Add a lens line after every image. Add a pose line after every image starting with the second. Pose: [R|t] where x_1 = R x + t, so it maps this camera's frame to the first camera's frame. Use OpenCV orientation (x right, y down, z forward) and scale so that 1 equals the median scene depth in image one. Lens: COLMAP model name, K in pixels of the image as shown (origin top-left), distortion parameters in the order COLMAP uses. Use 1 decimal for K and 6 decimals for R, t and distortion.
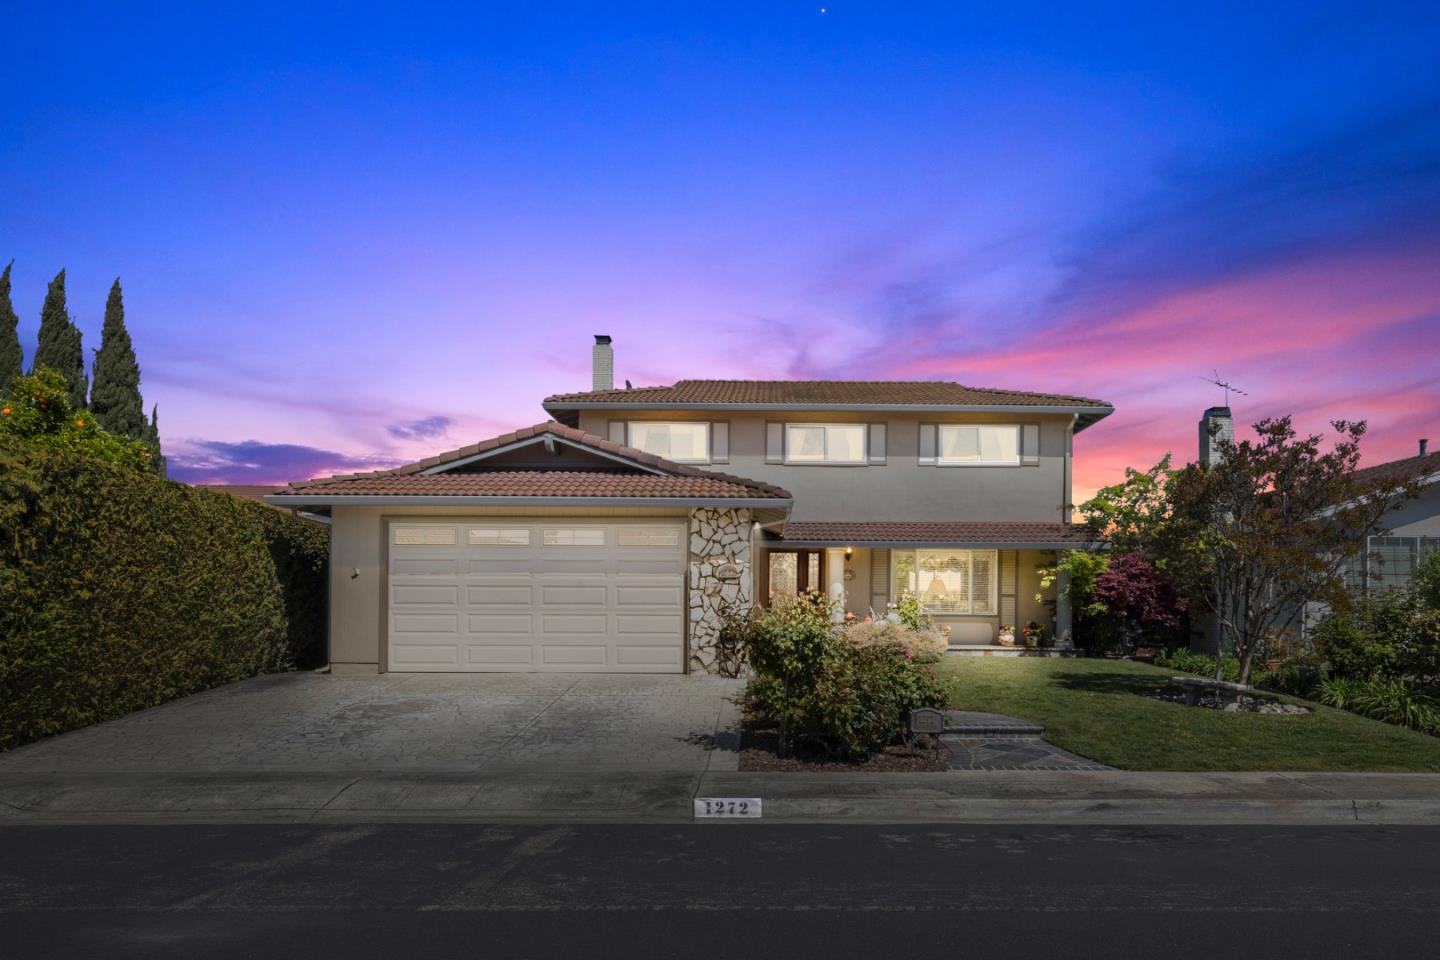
lens RADIAL K [[1003.1, 0, 759.4], [0, 1003.1, 599.7], [0, 0, 1]] dist [0.005348, 0.000989]
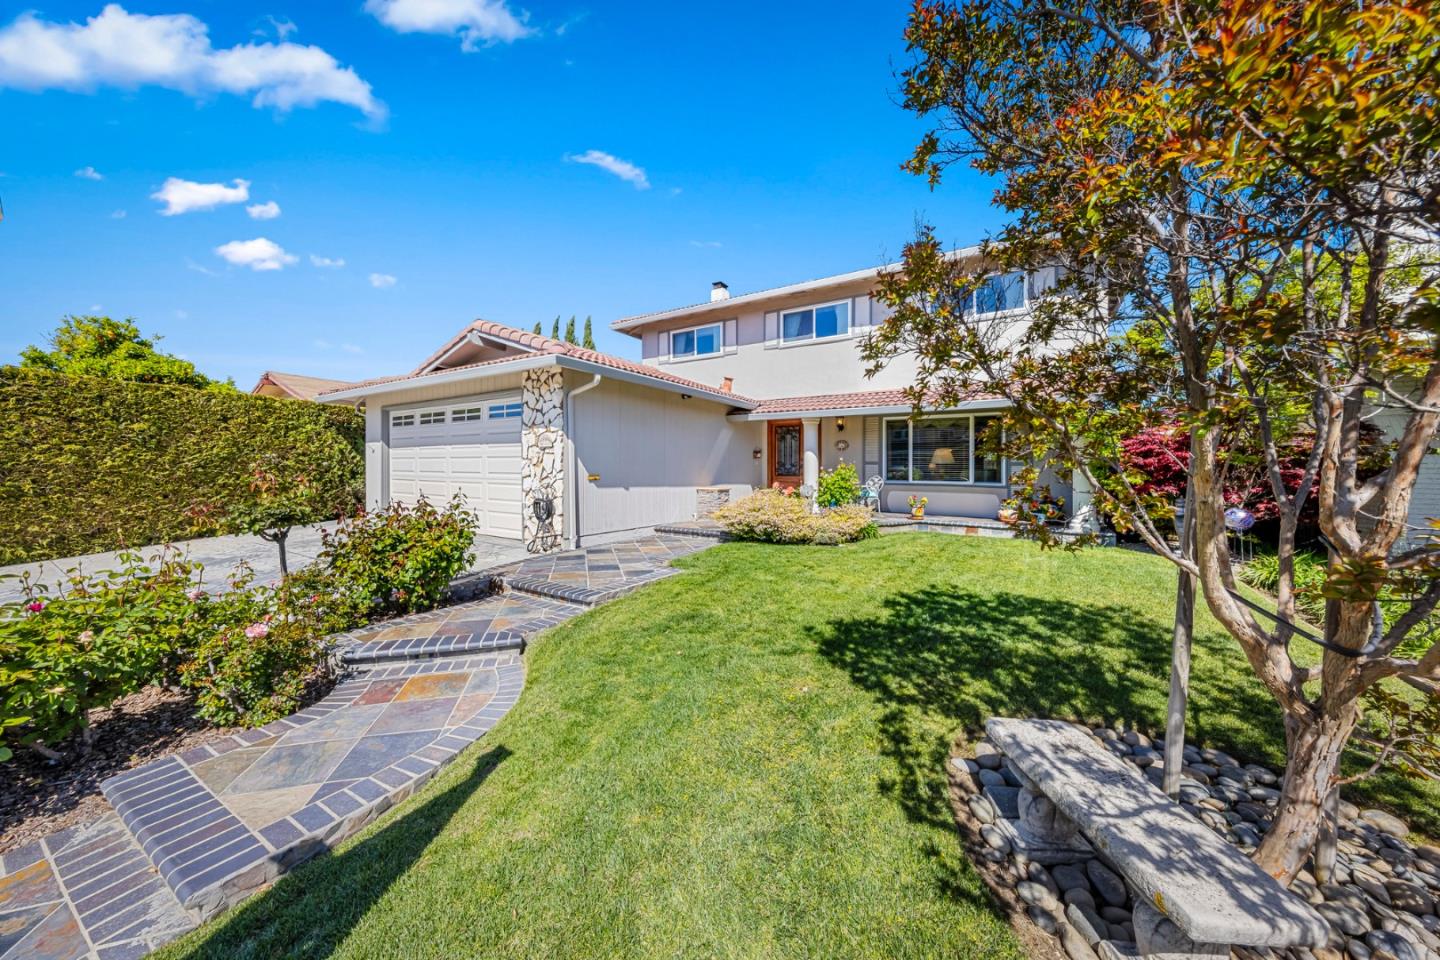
lens RADIAL K [[488.6, 0, 709.3], [0, 488.6, 466.6], [0, 0, 1]] dist [0.001695, 0.000057]
pose [[0.837525, 0.000847, -0.546399, 0.453366], [-0.000003, 0.999999, 0.001546, -0.004818], [0.546400, -0.001293, 0.837524, 0.878820]]
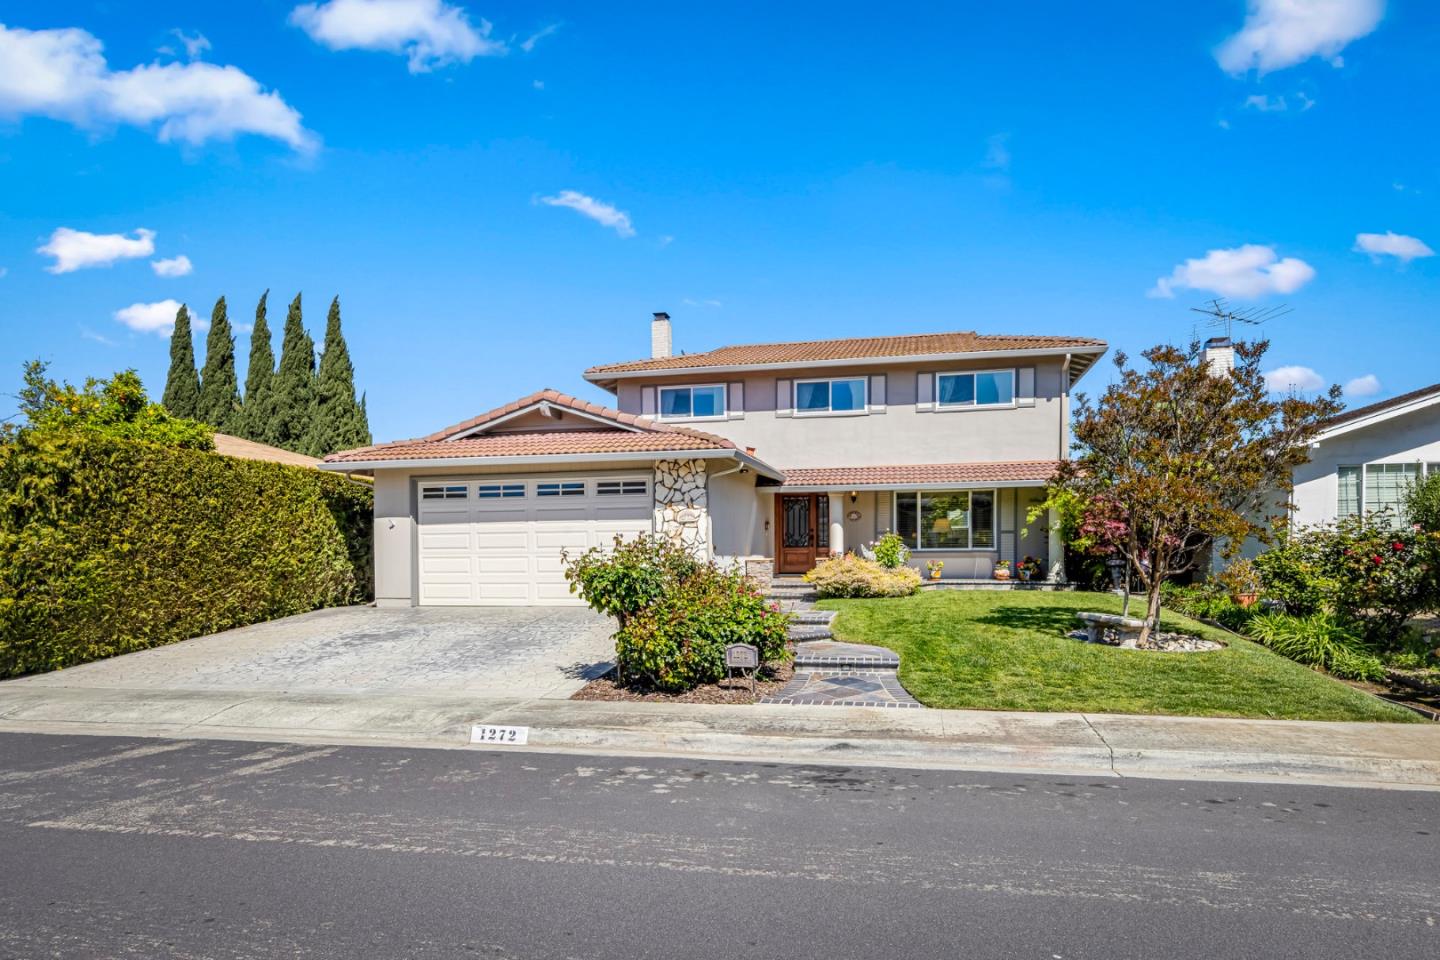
lens RADIAL K [[859.3, 0, 722.2], [0, 859.3, 558.2], [0, 0, 1]] dist [0.004040, 0.000754]
pose [[0.974825, -0.012132, -0.222642, 0.277941], [0.017227, 0.999632, 0.020957, -0.000913], [0.222305, -0.024265, 0.974675, 0.094206]]
